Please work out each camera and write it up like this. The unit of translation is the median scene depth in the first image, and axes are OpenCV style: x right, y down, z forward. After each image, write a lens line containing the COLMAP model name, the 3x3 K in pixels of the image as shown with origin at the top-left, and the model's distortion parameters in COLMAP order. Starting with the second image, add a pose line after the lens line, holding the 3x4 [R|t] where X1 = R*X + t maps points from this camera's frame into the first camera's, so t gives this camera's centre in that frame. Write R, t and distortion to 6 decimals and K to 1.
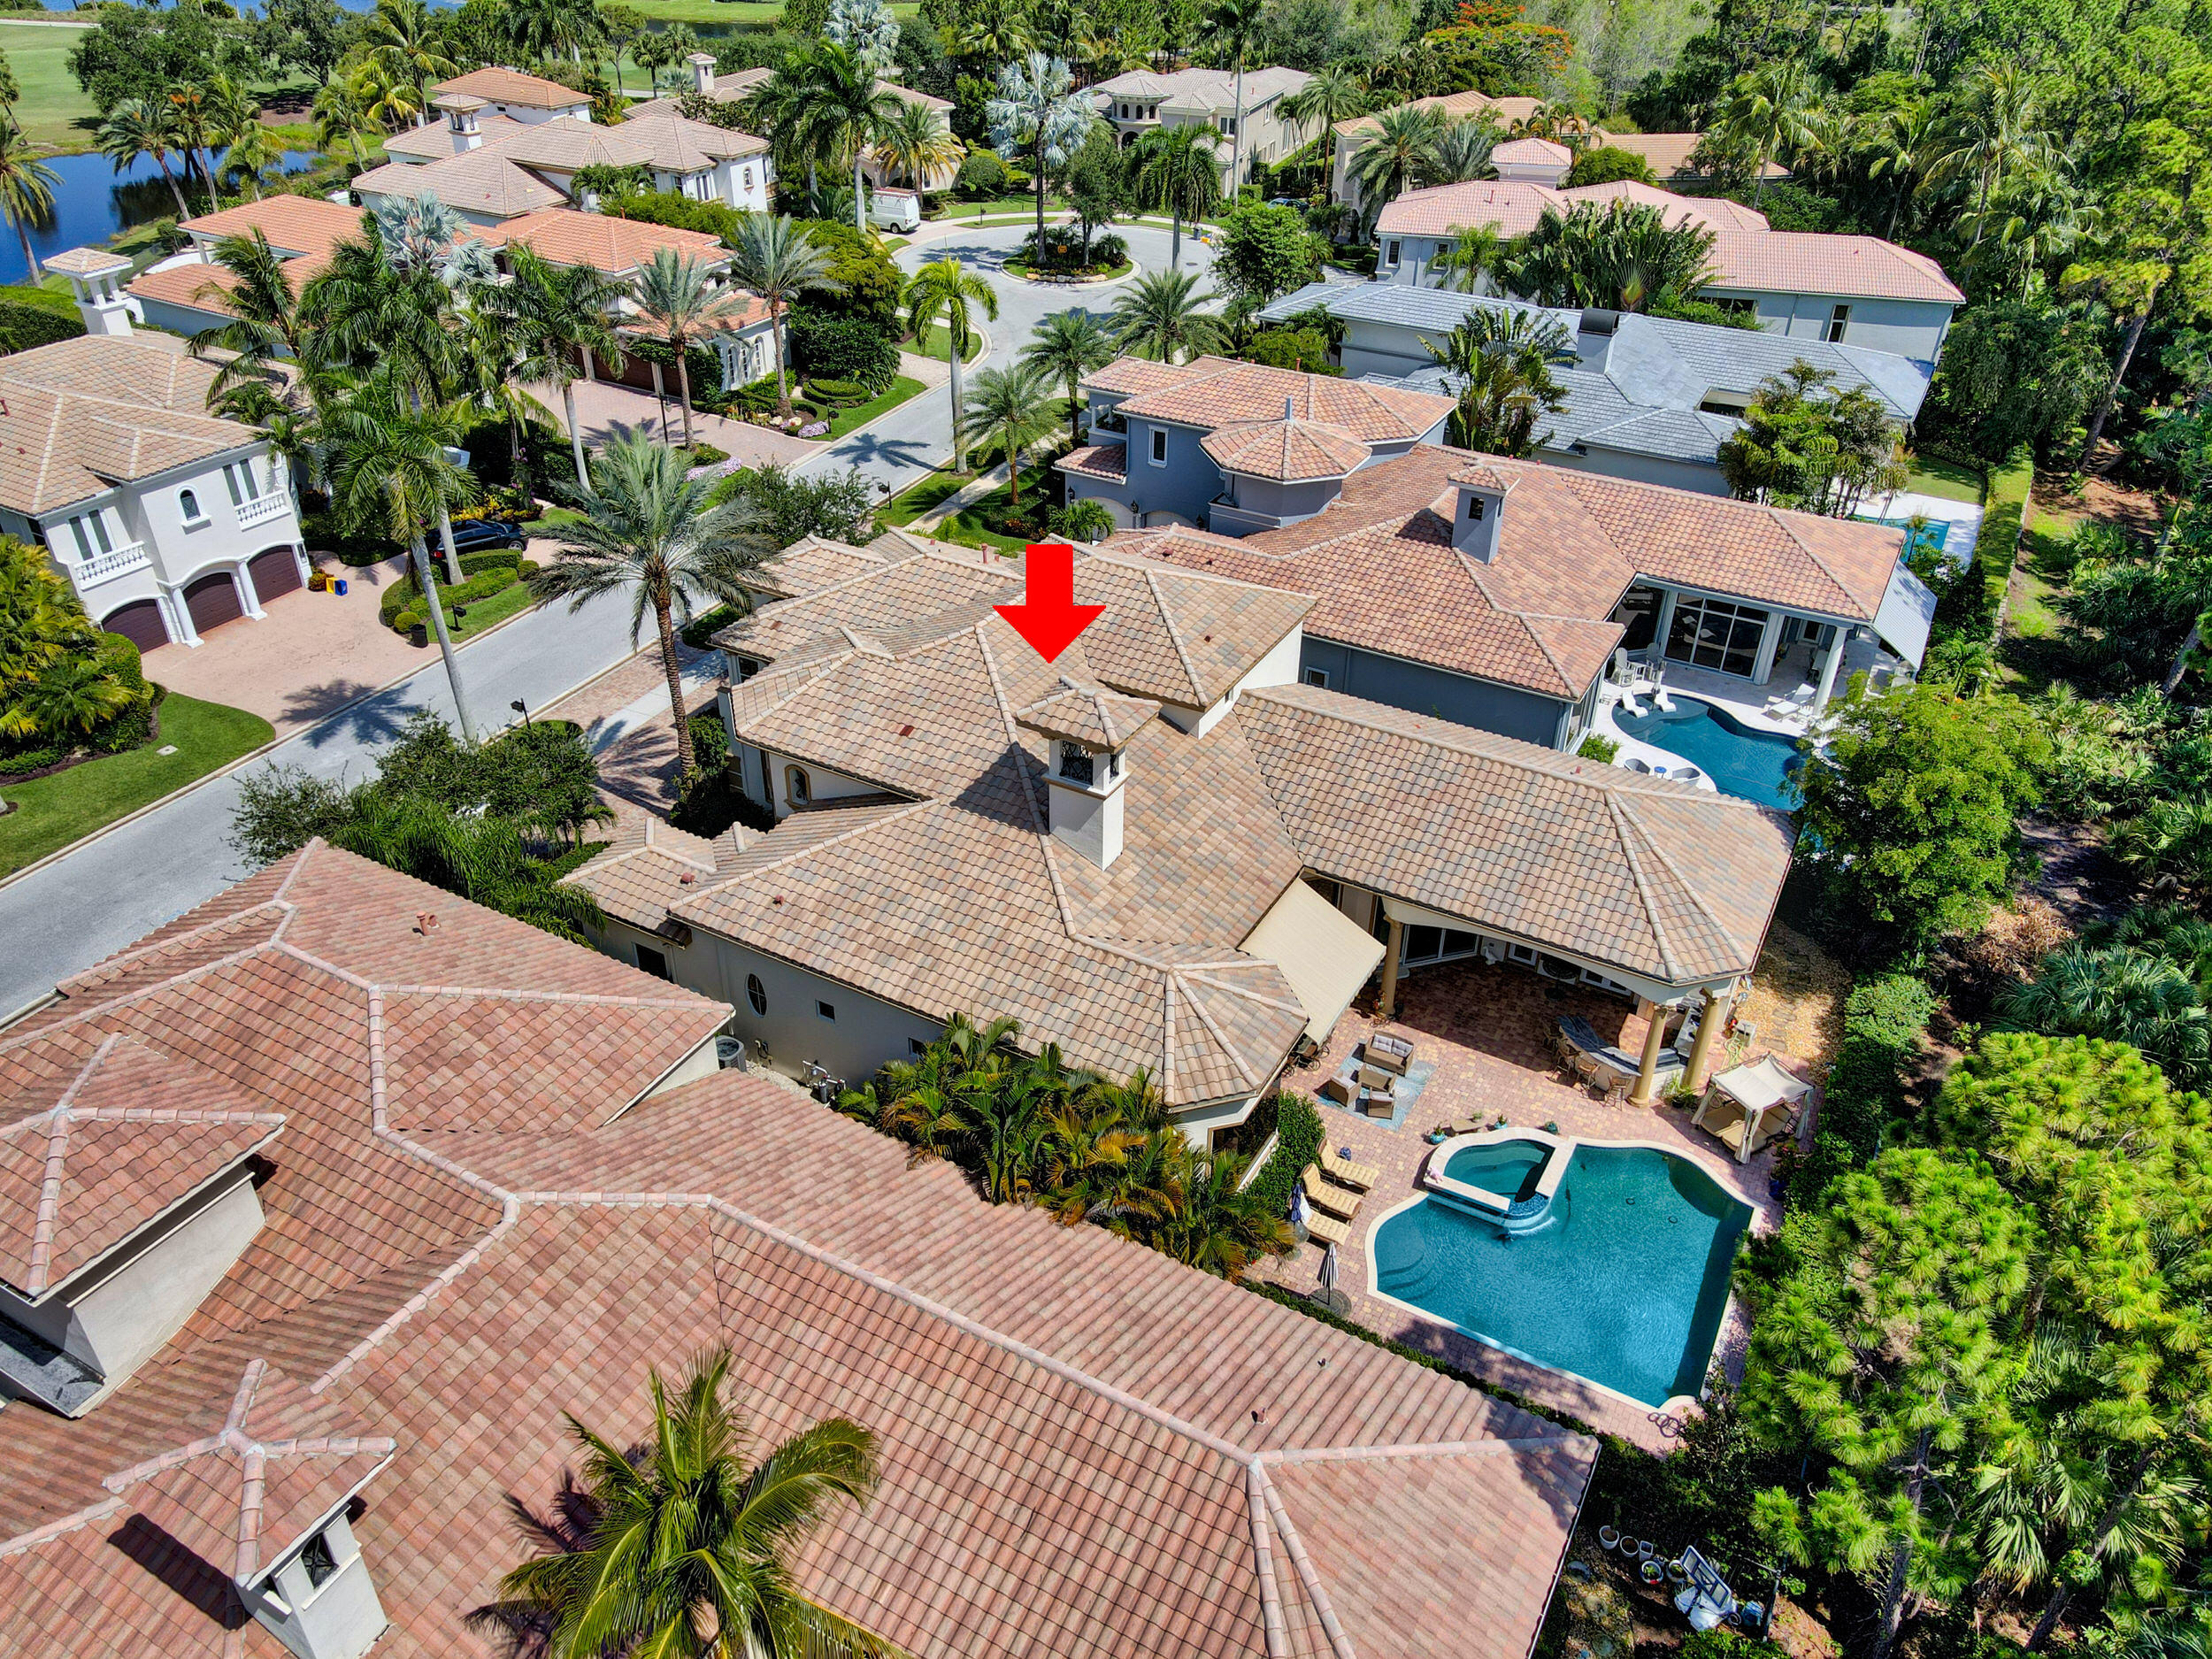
lens RADIAL K [[1610.1, 0, 1095.8], [0, 1610.1, 818.7], [0, 0, 1]] dist [0.024160, 0.000937]
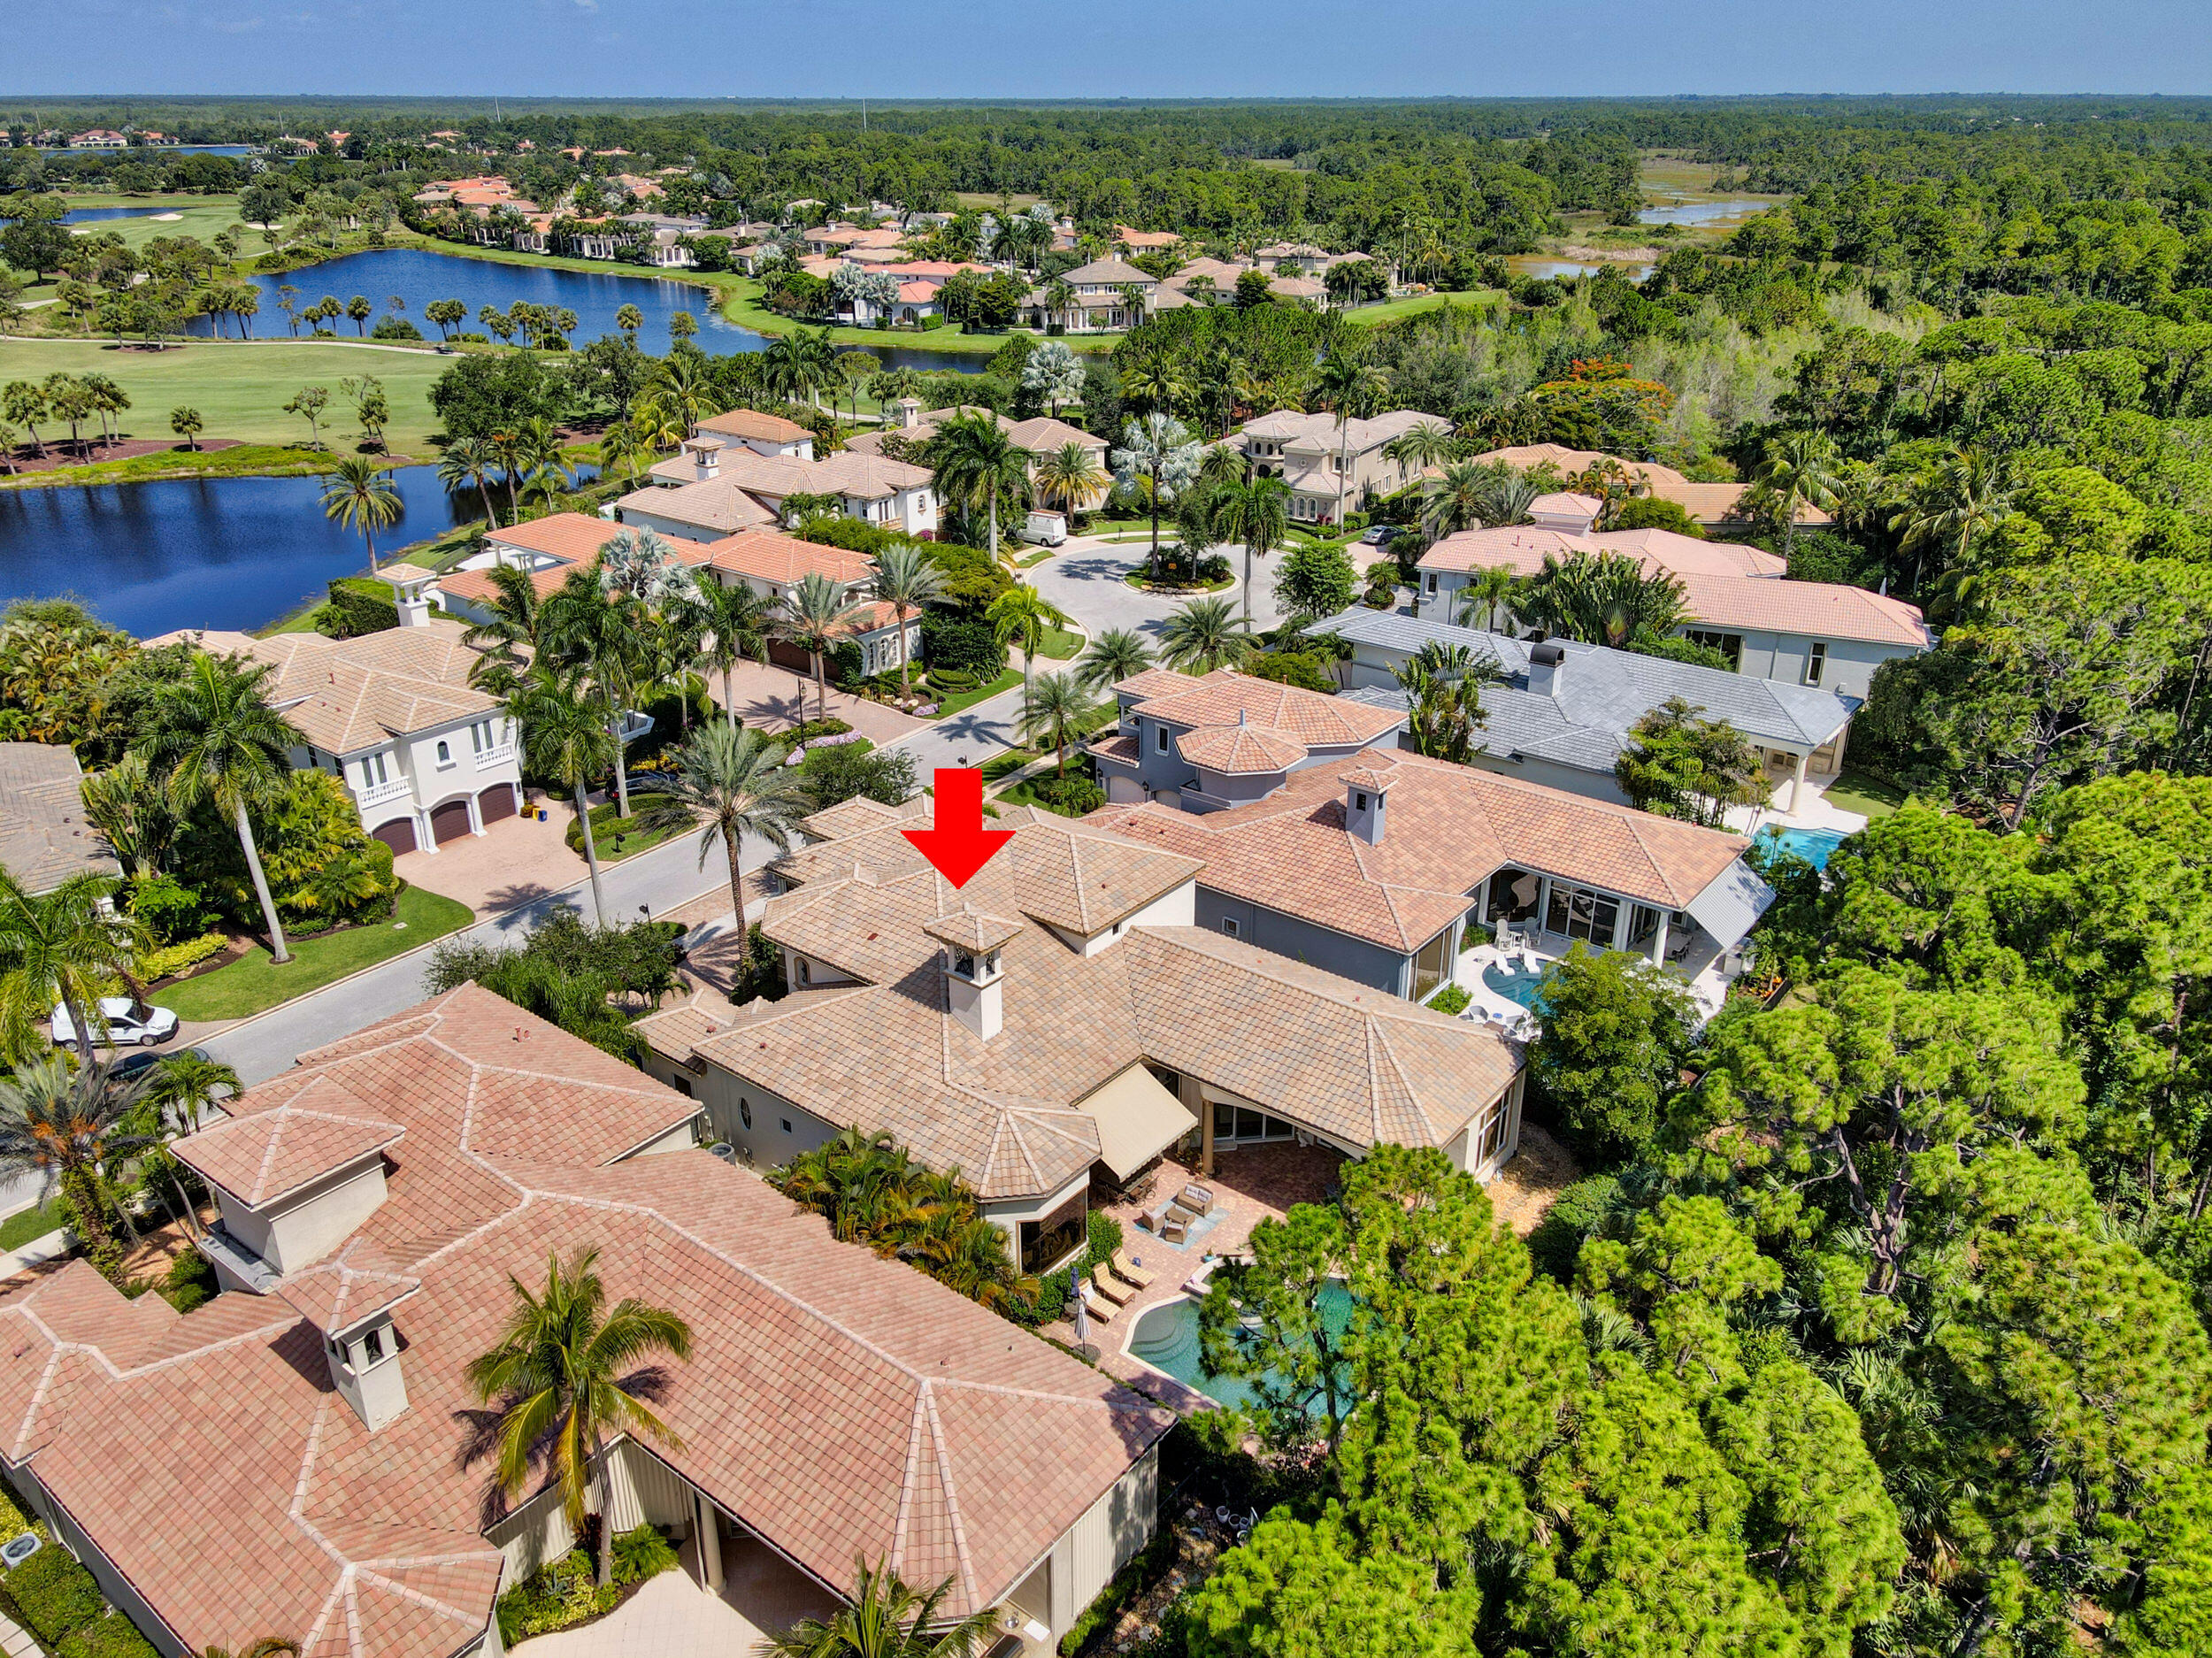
lens RADIAL K [[1675.7, 0, 1106.0], [0, 1675.7, 829.0], [0, 0, 1]] dist [-0.023644, 0.126398]
pose [[0.986886, 0.054479, -0.151950, 0.204905], [-0.077179, 0.986009, -0.147747, 0.036217], [0.141775, 0.157537, 0.977283, -0.283592]]
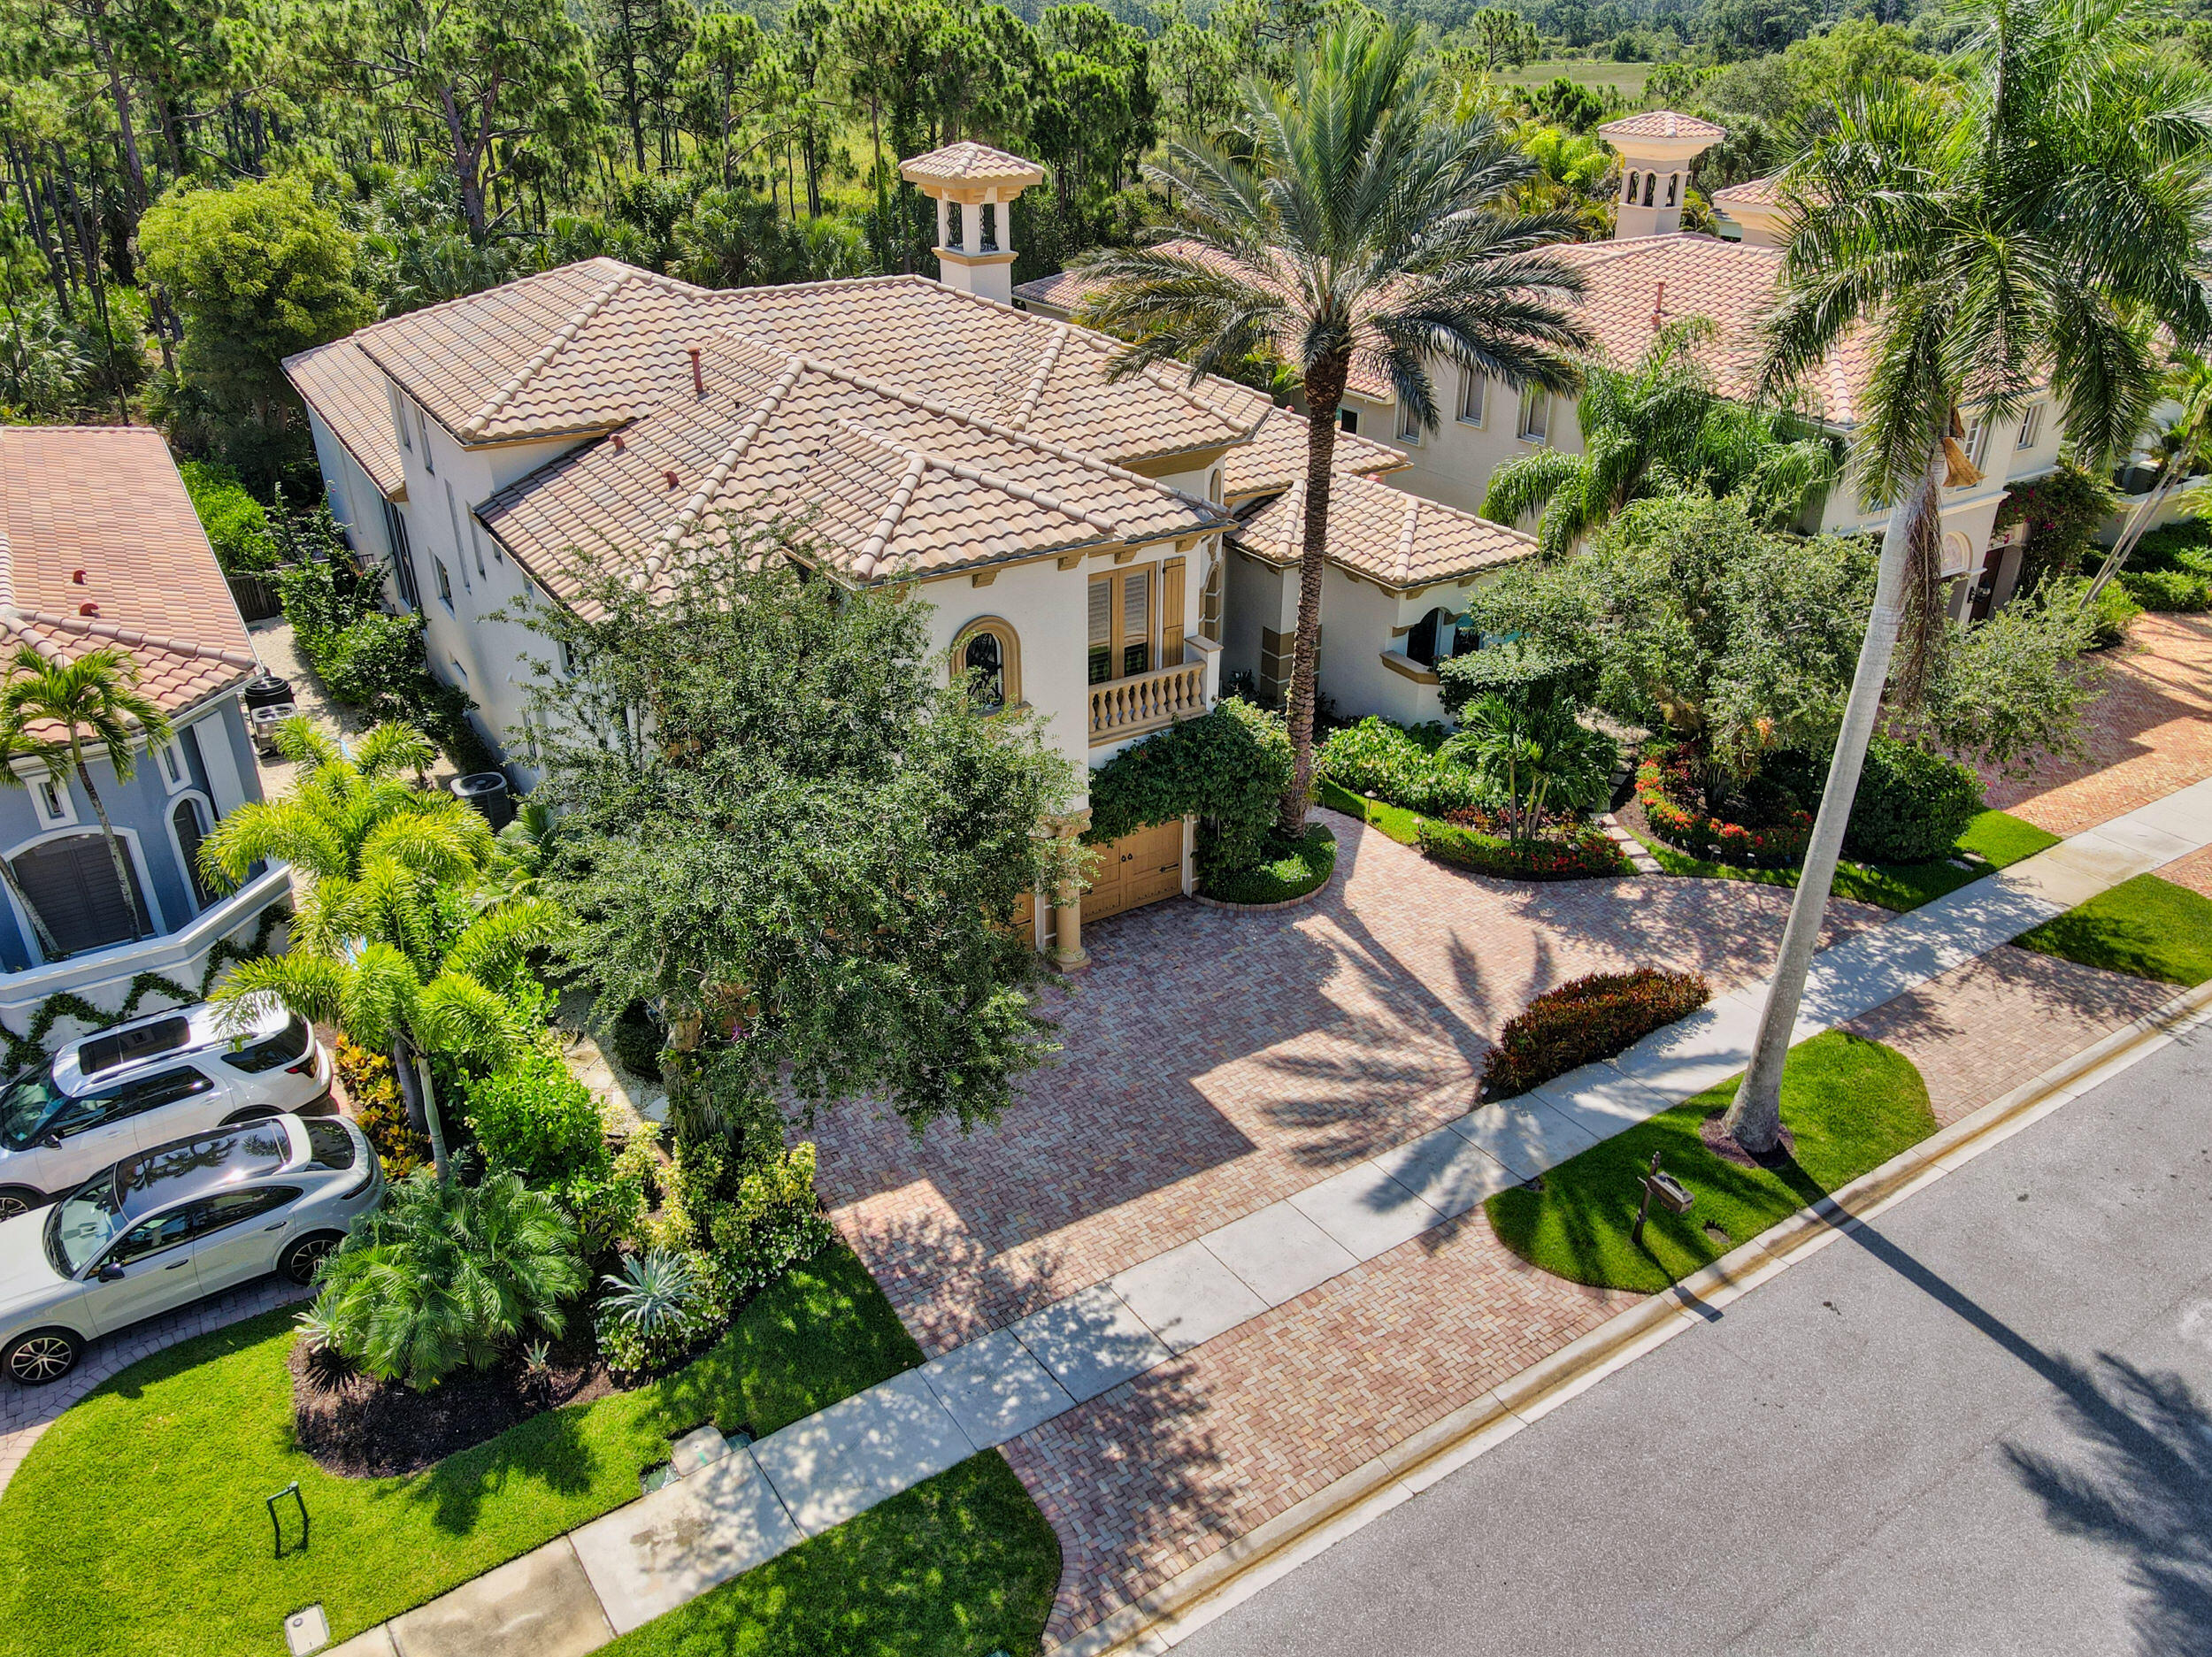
lens RADIAL K [[1610.0, 0, 1095.8], [0, 1610.0, 817.7], [0, 0, 1]] dist [0.024160, 0.000937]
pose [[-0.874016, -0.226389, 0.429934, -0.342291], [0.258733, 0.532113, 0.806172, -0.381103], [-0.411282, 0.815846, -0.406501, 1.005445]]
